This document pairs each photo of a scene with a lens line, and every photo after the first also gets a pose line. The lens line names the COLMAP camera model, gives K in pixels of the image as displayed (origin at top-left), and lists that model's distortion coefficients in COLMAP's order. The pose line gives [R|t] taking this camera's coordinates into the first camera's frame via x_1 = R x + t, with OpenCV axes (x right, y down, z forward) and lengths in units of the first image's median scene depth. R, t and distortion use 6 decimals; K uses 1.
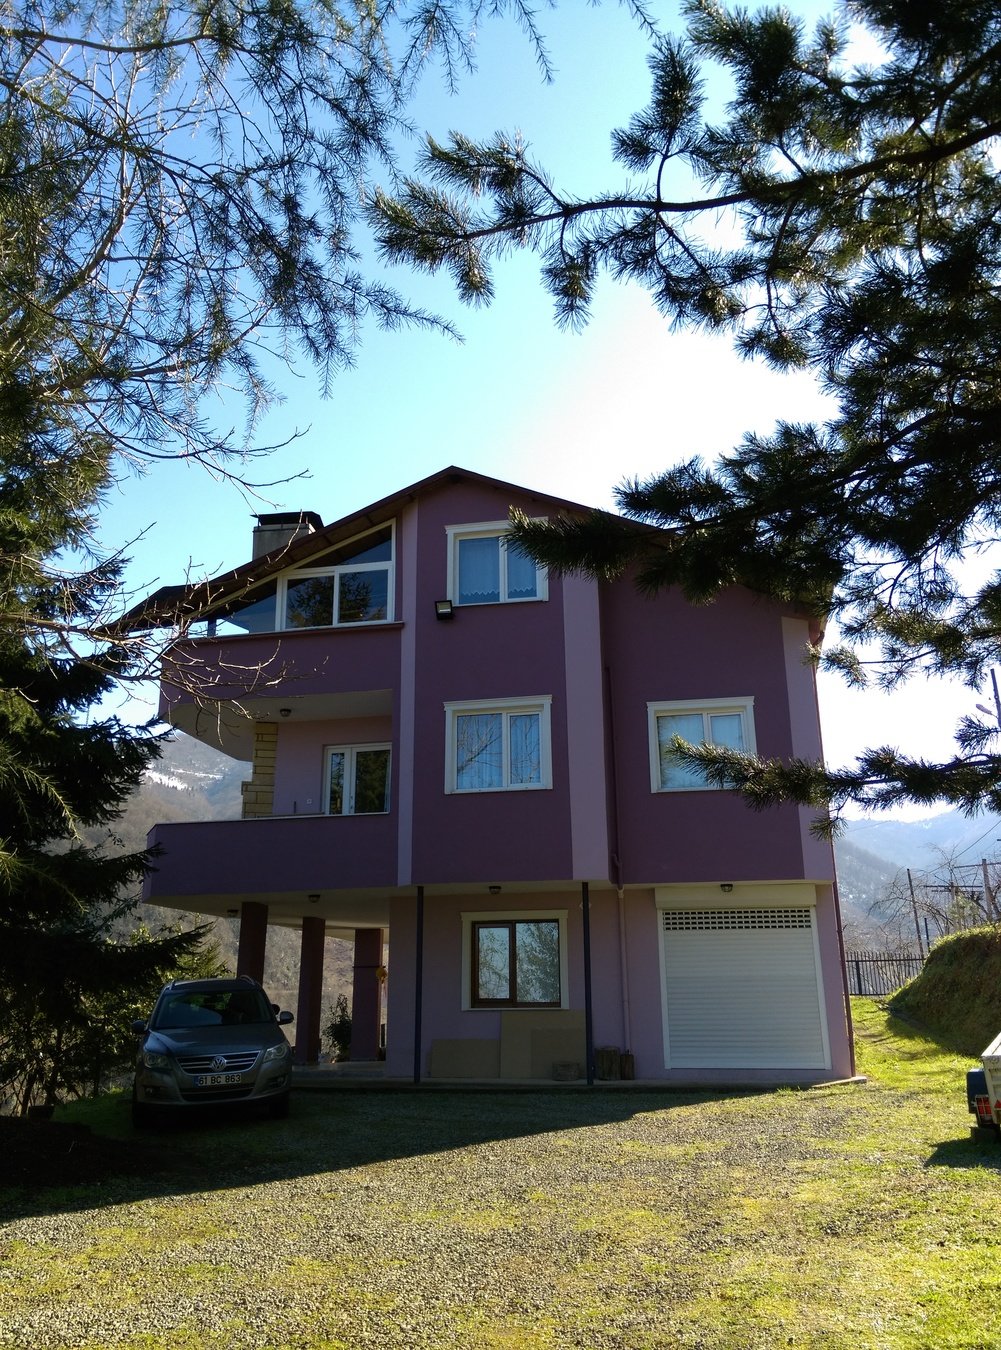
lens RADIAL K [[1045.4, 0, 500.5], [0, 1045.4, 675.0], [0, 0, 1]] dist [0.057450, -0.000442]
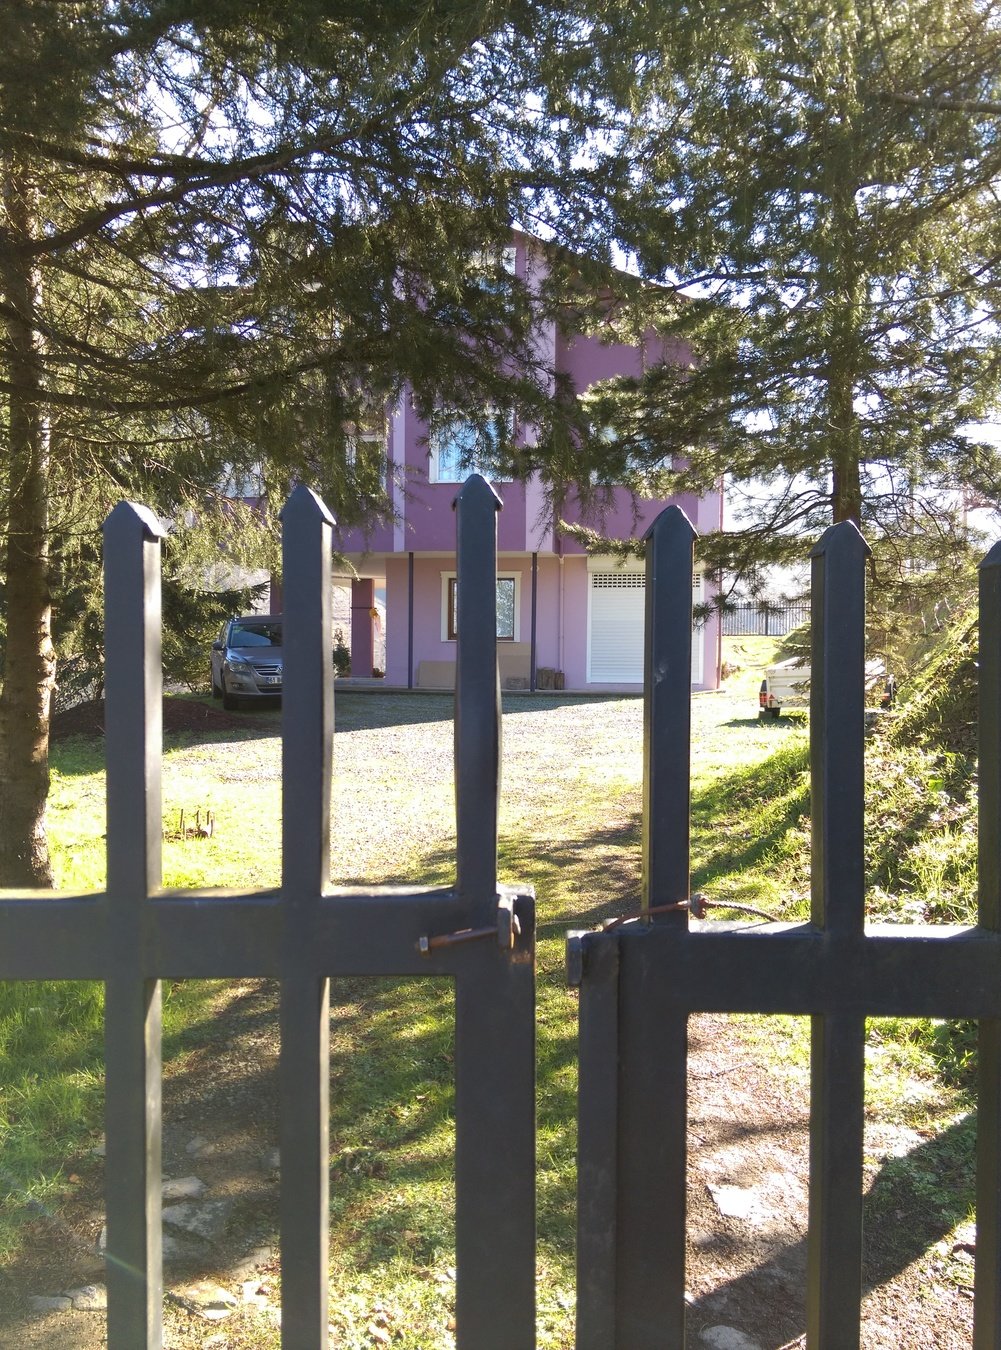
lens RADIAL K [[1045.4, 0, 500.5], [0, 1045.4, 675.0], [0, 0, 1]] dist [0.057450, -0.000442]
pose [[0.999043, 0.017683, 0.040002, -0.014219], [-0.029914, 0.943496, 0.330032, -0.093575], [-0.031906, -0.330913, 0.943122, -0.308026]]
